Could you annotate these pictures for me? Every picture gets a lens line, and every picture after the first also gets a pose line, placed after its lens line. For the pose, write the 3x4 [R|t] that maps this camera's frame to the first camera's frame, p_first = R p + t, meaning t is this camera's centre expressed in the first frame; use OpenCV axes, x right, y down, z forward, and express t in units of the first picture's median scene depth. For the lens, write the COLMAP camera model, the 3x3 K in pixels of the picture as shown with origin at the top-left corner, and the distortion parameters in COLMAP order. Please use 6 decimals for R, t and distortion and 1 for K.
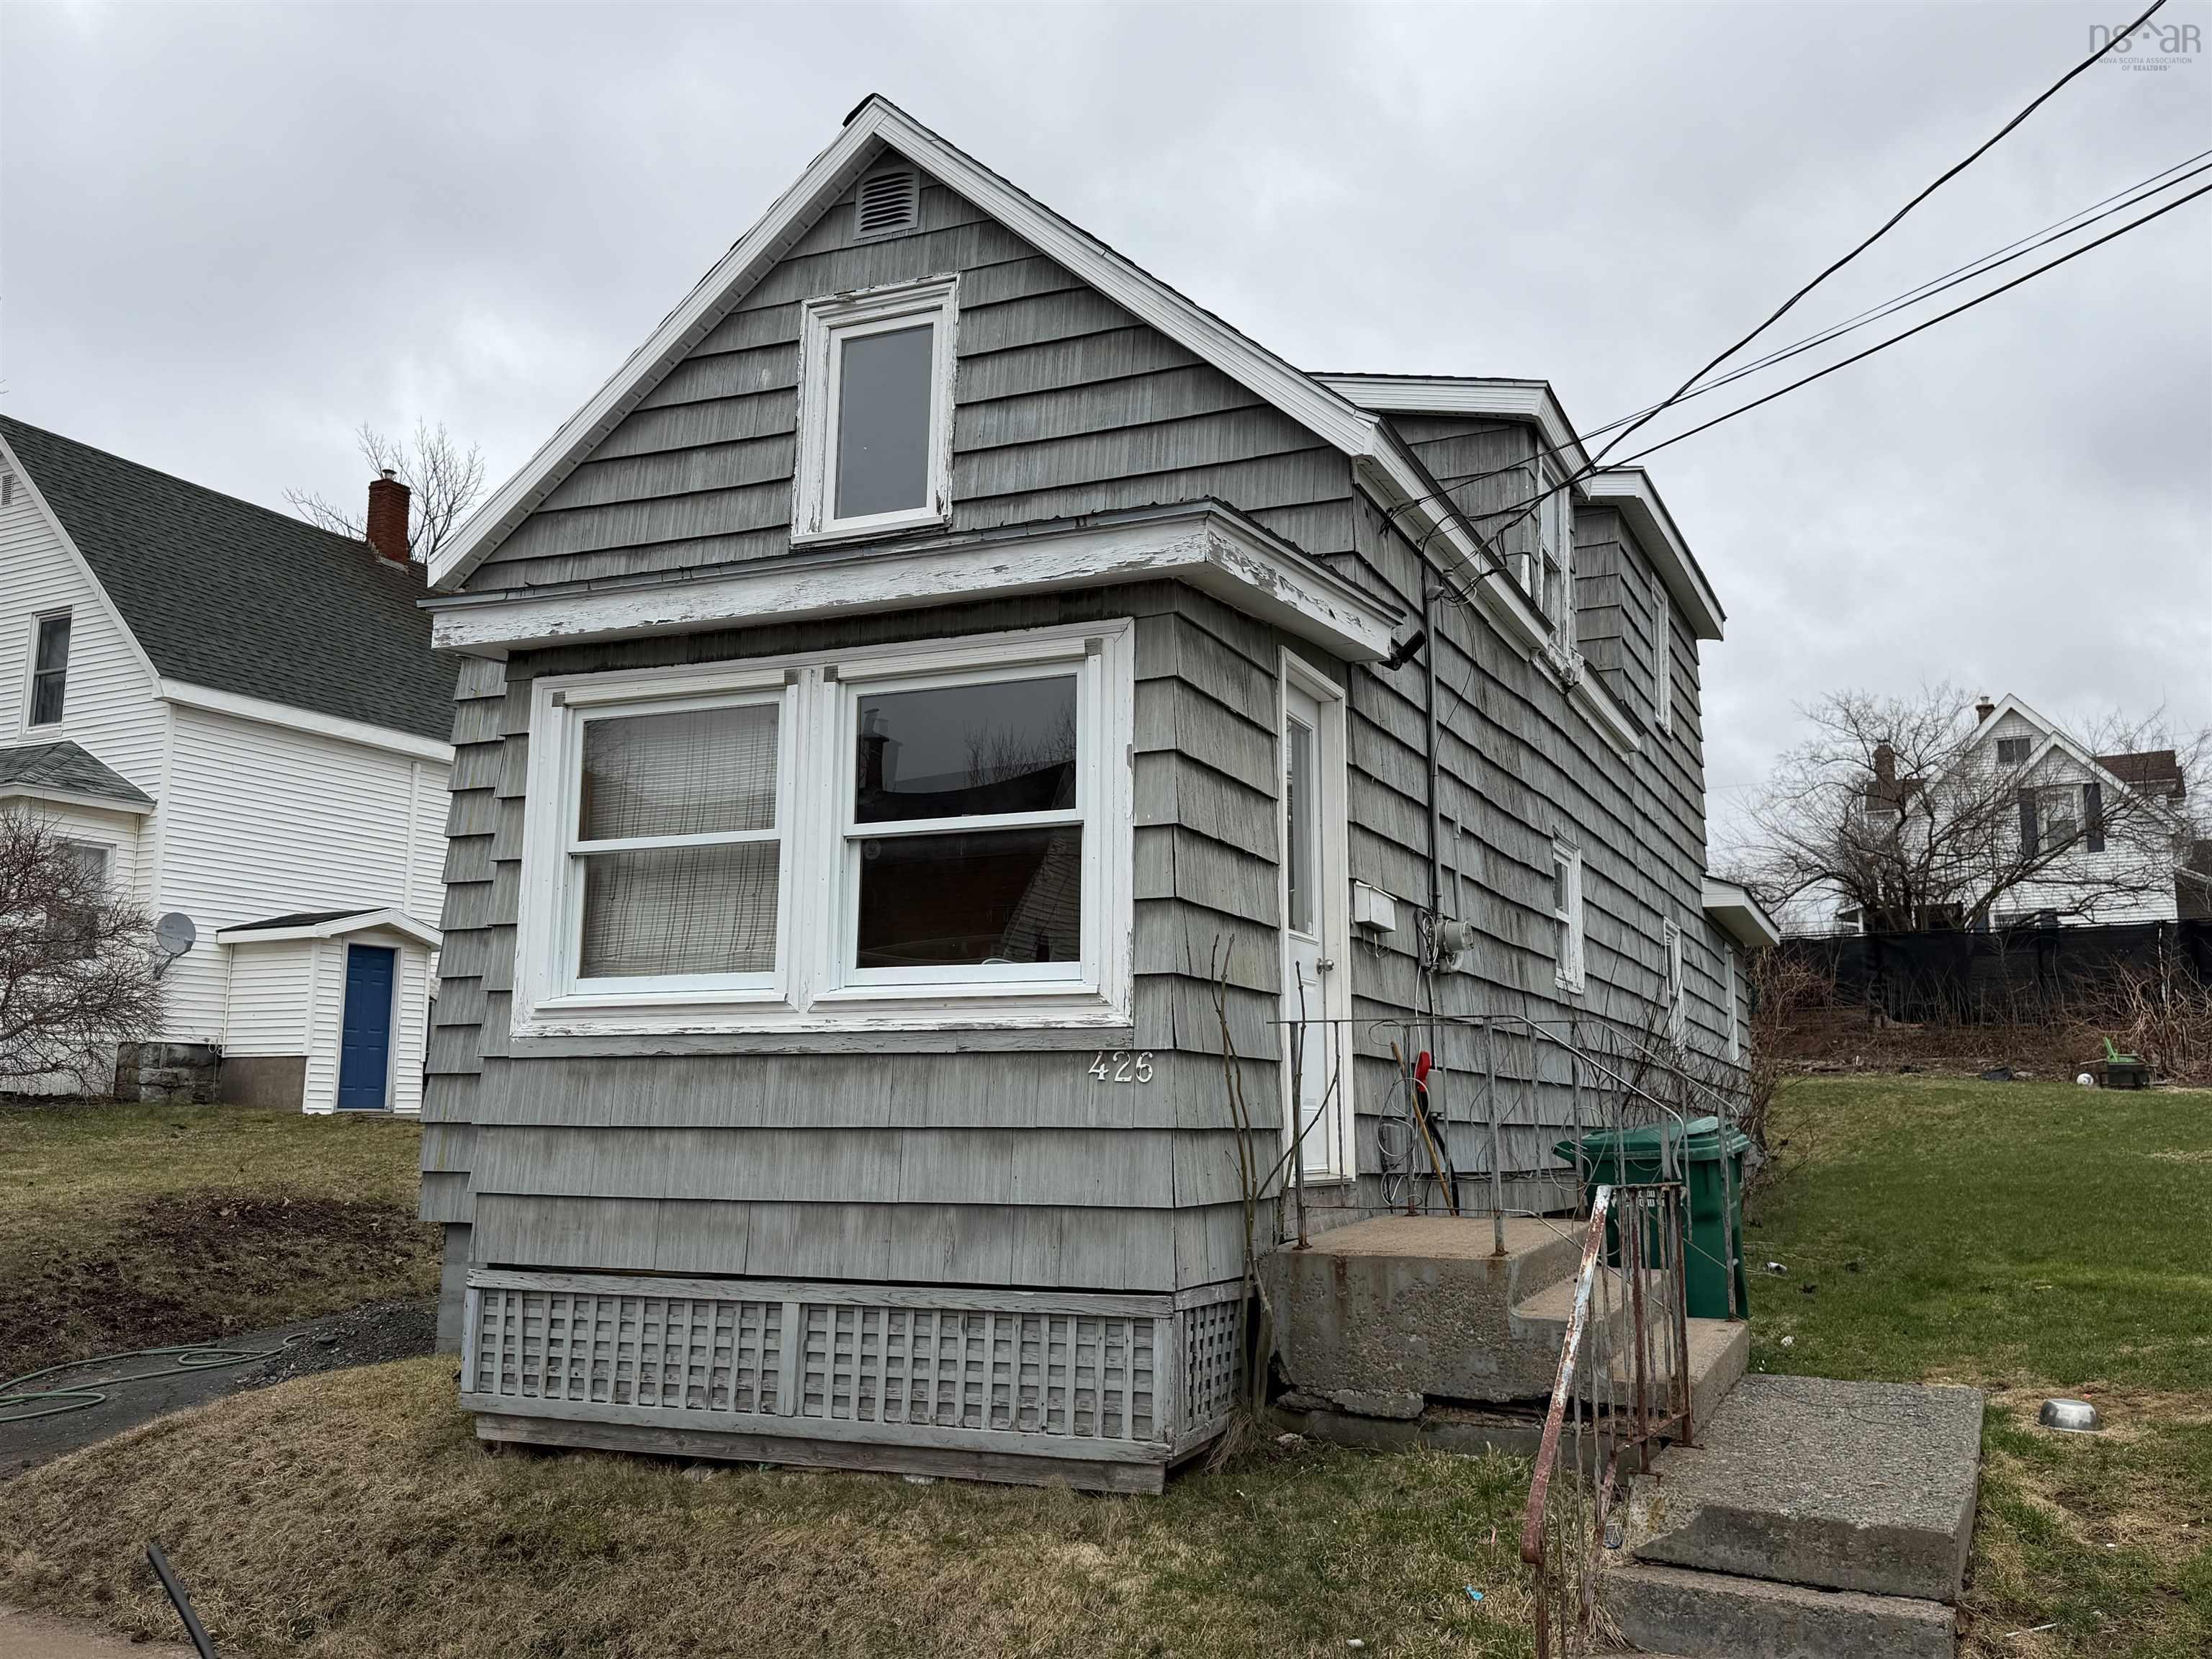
lens RADIAL K [[1851.6, 0, 1136.7], [0, 1851.6, 835.6], [0, 0, 1]] dist [0.106048, -0.117869]
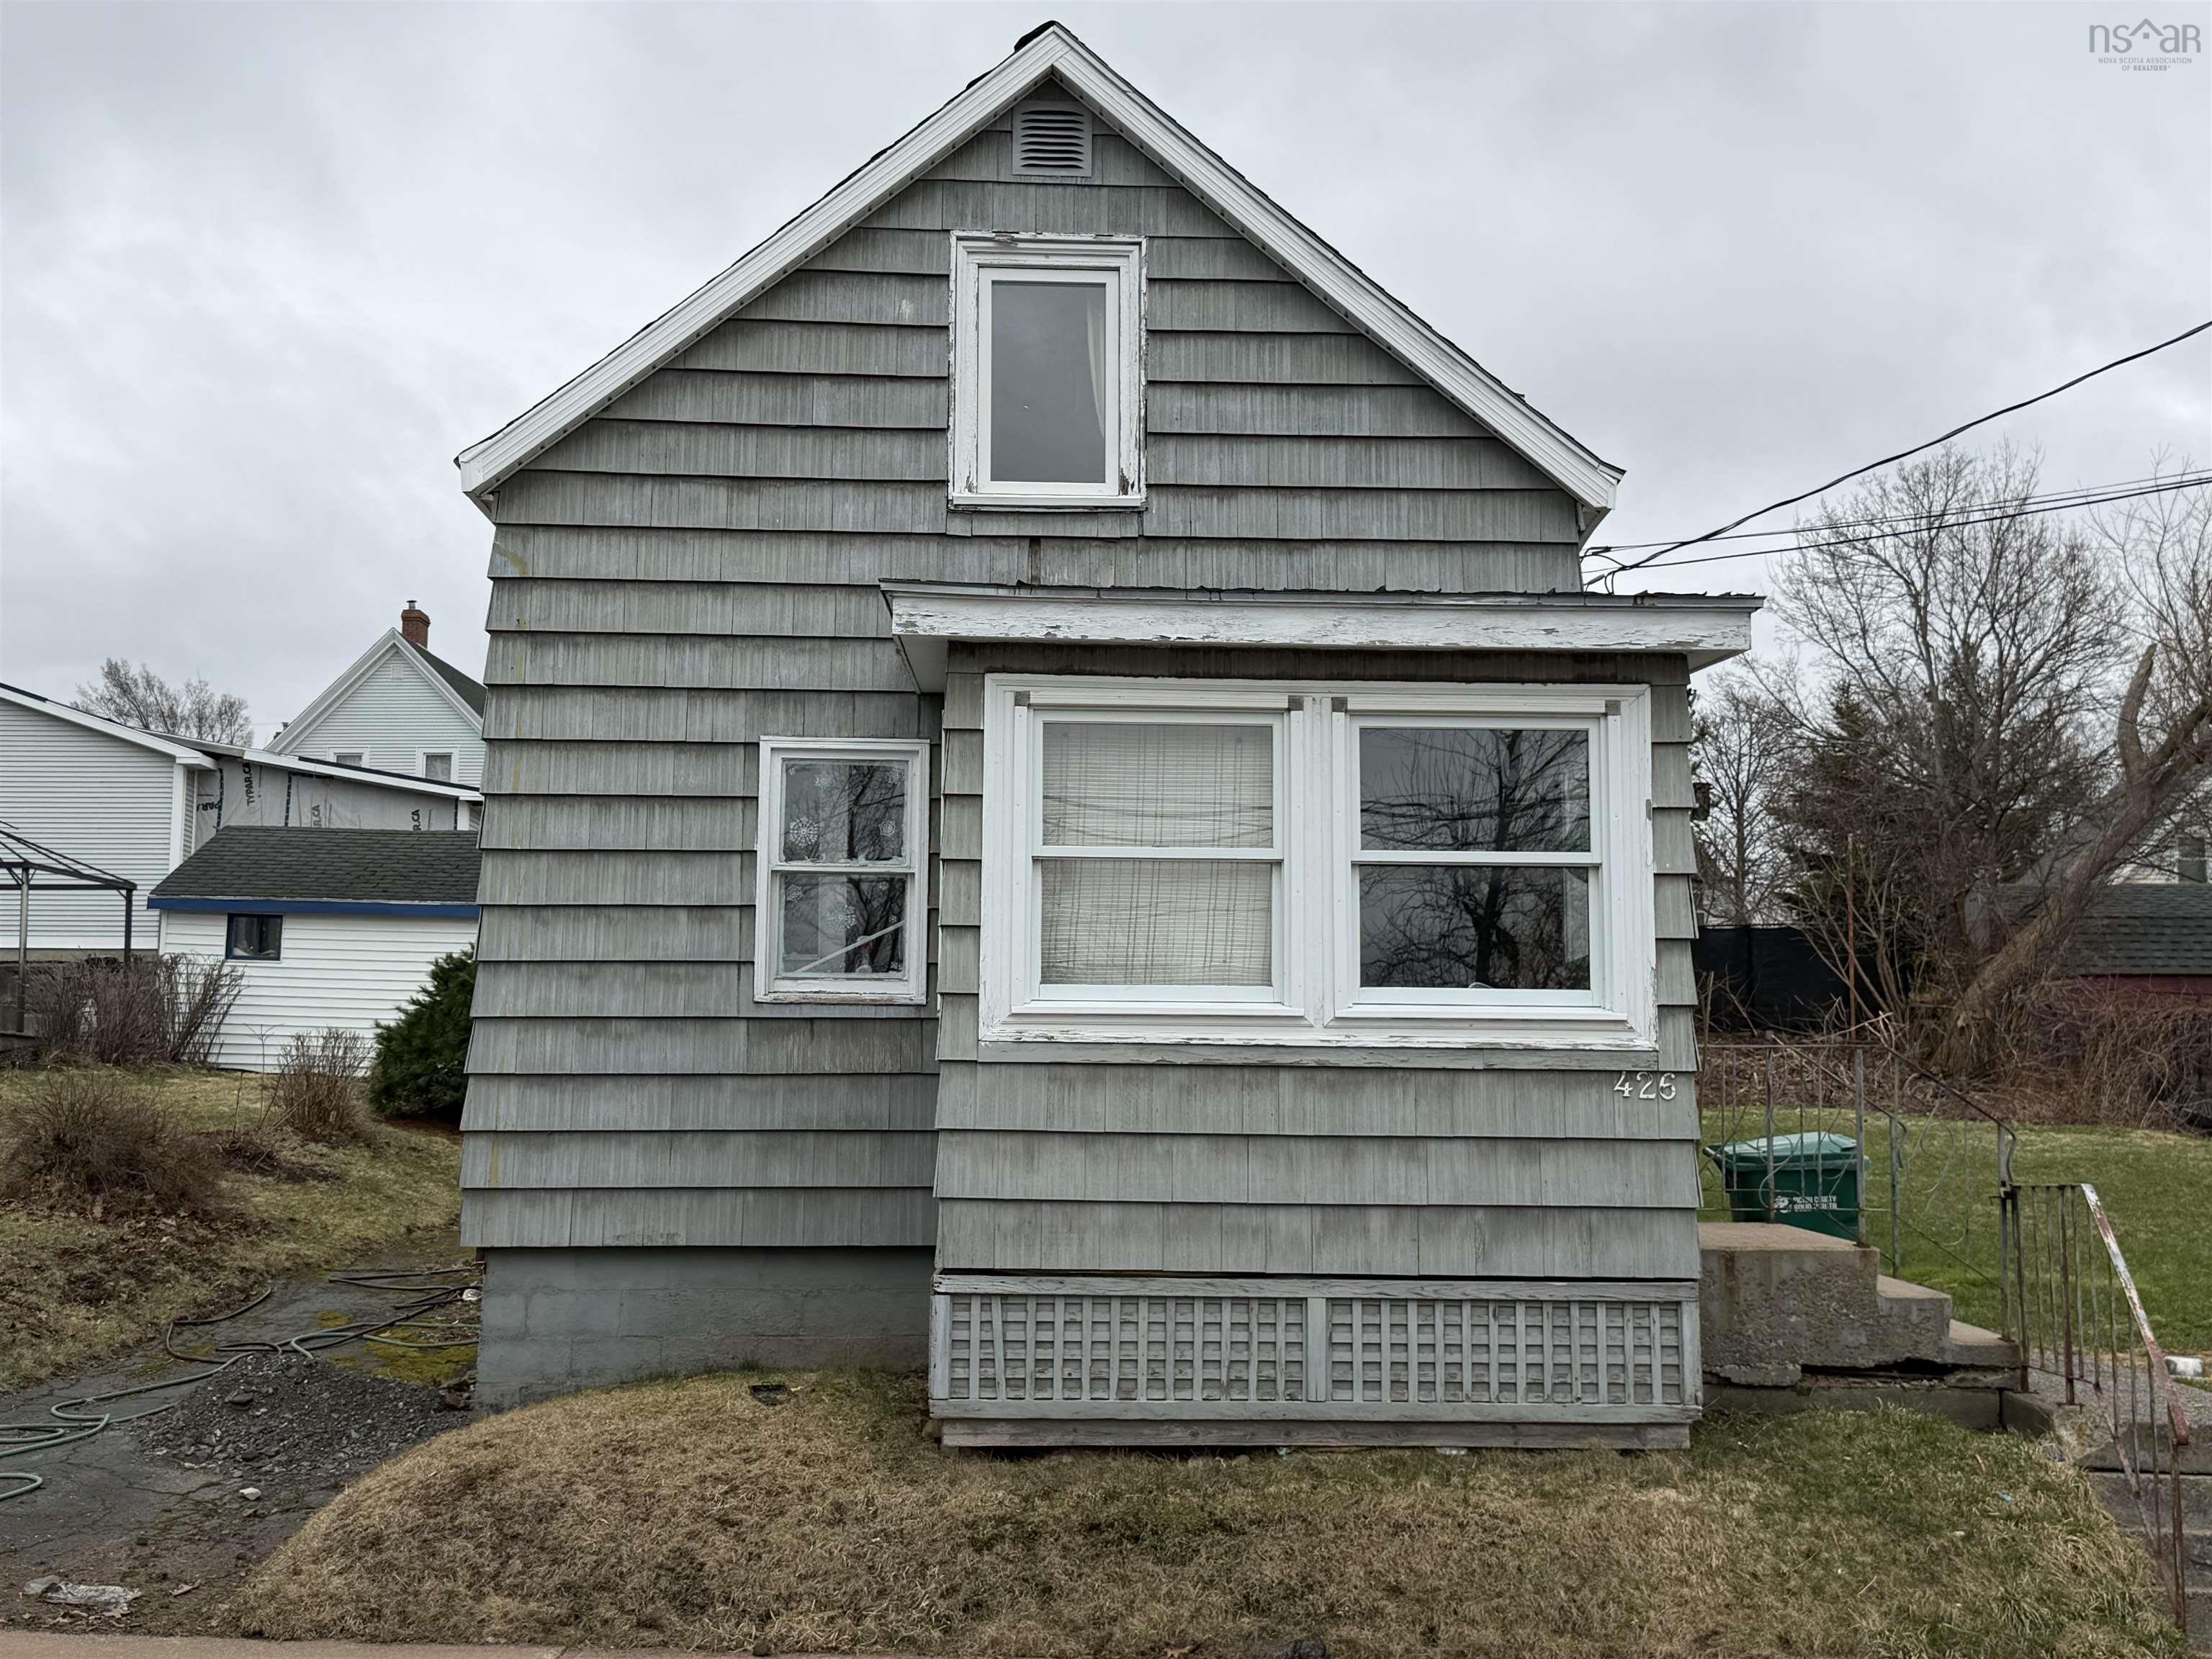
lens RADIAL K [[2527.5, 0, 1181.7], [0, 2527.5, 852.2], [0, 0, 1]] dist [0.074862, 0.000000]
pose [[0.903435, 0.054346, 0.425267, -0.599381], [-0.069675, 0.997358, 0.020563, -0.019285], [-0.423026, -0.048208, 0.904834, -0.179603]]
